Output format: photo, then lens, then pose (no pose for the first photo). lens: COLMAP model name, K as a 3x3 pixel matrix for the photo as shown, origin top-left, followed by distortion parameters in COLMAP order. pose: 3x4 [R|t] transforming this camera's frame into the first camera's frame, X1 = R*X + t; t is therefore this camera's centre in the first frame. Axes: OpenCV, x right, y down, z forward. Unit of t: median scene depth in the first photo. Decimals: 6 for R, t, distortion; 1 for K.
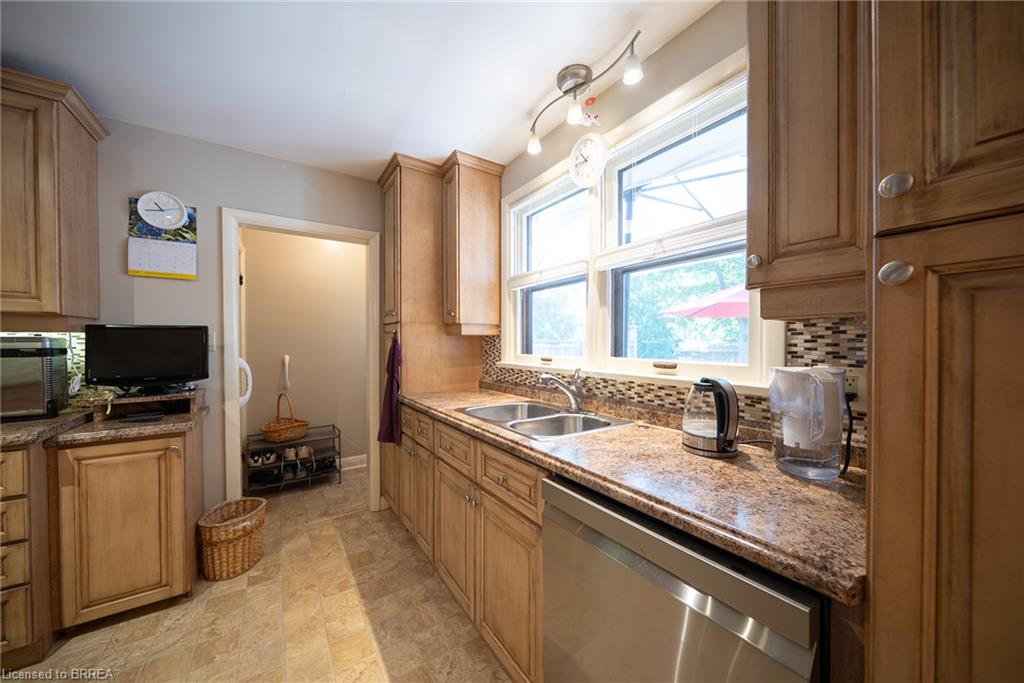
lens RADIAL K [[349.9, 0, 512.1], [0, 349.9, 345.1], [0, 0, 1]] dist [-0.008272, -0.000224]
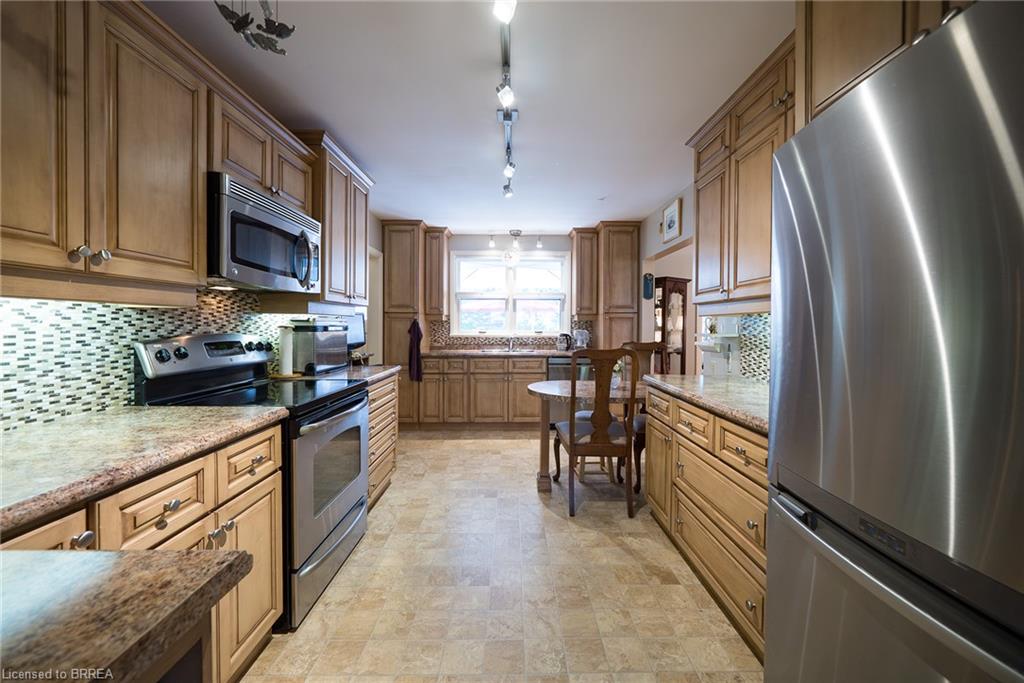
lens RADIAL K [[349.9, 0, 523.0], [0, 349.9, 328.1], [0, 0, 1]] dist [-0.008272, -0.000224]
pose [[0.545285, -0.005881, 0.838230, -2.216102], [0.003804, 0.999982, 0.004541, 0.006578], [-0.838242, 0.000713, 0.545298, -0.619553]]
